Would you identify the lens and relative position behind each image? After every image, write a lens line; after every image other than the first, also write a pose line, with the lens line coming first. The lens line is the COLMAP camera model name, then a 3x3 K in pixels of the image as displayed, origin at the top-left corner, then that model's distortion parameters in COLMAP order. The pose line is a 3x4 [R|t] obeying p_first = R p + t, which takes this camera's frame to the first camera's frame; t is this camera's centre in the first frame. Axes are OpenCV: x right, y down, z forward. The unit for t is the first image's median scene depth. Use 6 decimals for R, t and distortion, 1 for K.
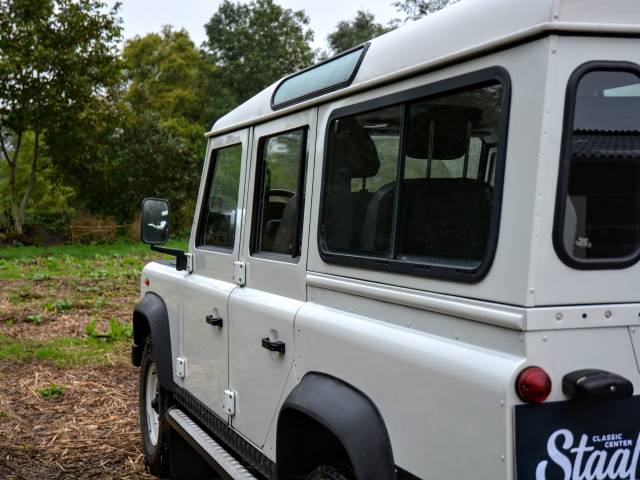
lens RADIAL K [[1007.5, 0, 310.6], [0, 1007.5, 240.0], [0, 0, 1]] dist [0.116008, 0.117118]
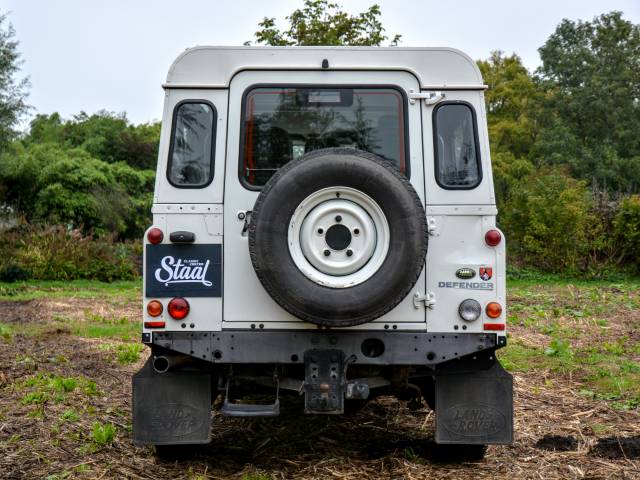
lens RADIAL K [[1161.6, 0, 316.6], [0, 1161.6, 240.4], [0, 0, 1]] dist [0.177336, 0.025228]
pose [[0.950451, 0.007737, -0.310779, 0.080862], [-0.022396, 0.998797, -0.043625, 0.014949], [0.310067, 0.048424, 0.949481, -0.083127]]
